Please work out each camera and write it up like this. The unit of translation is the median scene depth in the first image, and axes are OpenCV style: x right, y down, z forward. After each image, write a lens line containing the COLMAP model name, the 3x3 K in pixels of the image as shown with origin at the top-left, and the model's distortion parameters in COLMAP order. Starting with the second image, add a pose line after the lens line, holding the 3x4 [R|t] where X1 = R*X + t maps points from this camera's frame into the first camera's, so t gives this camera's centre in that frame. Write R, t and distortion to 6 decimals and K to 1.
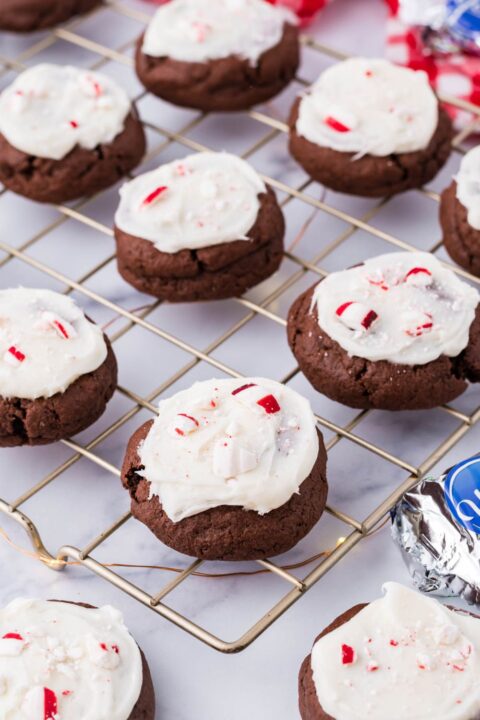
lens RADIAL K [[1819.8, 0, 225.7], [0, 1819.8, 360.4], [0, 0, 1]] dist [-0.035172, -0.105951]
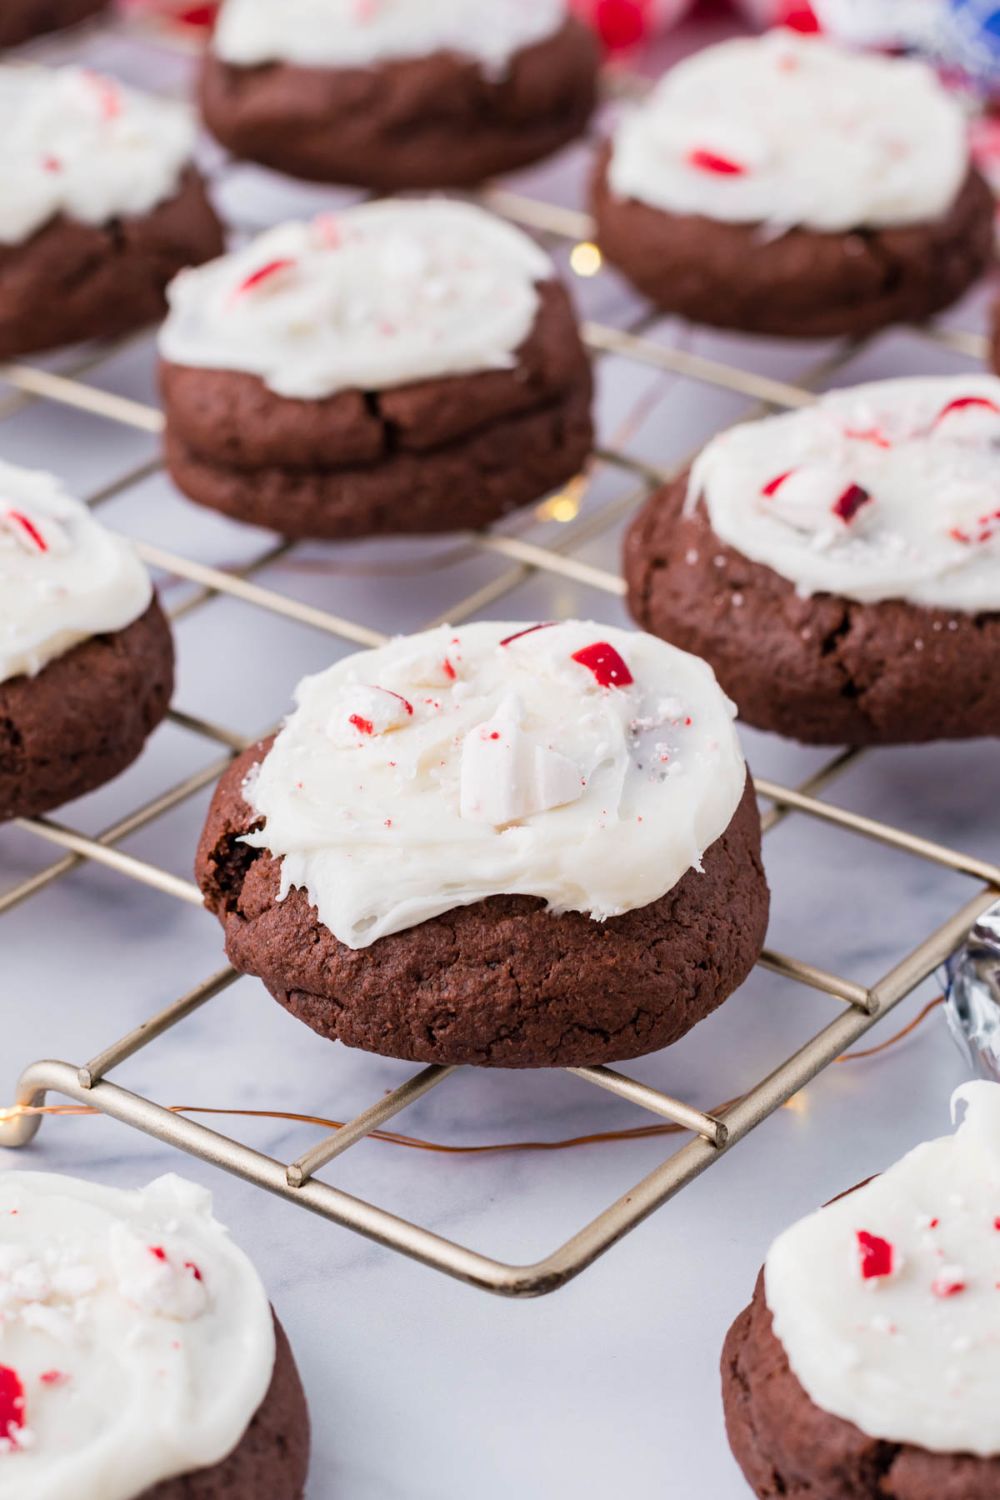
lens RADIAL K [[3791.2, 0, 470.2], [0, 3791.2, 750.7], [0, 0, 1]] dist [-0.035172, -0.105951]
pose [[0.998715, -0.002502, 0.050610, -0.039732], [0.012722, 0.979169, -0.202646, 0.186467], [-0.049049, 0.203030, 0.977943, 0.249505]]
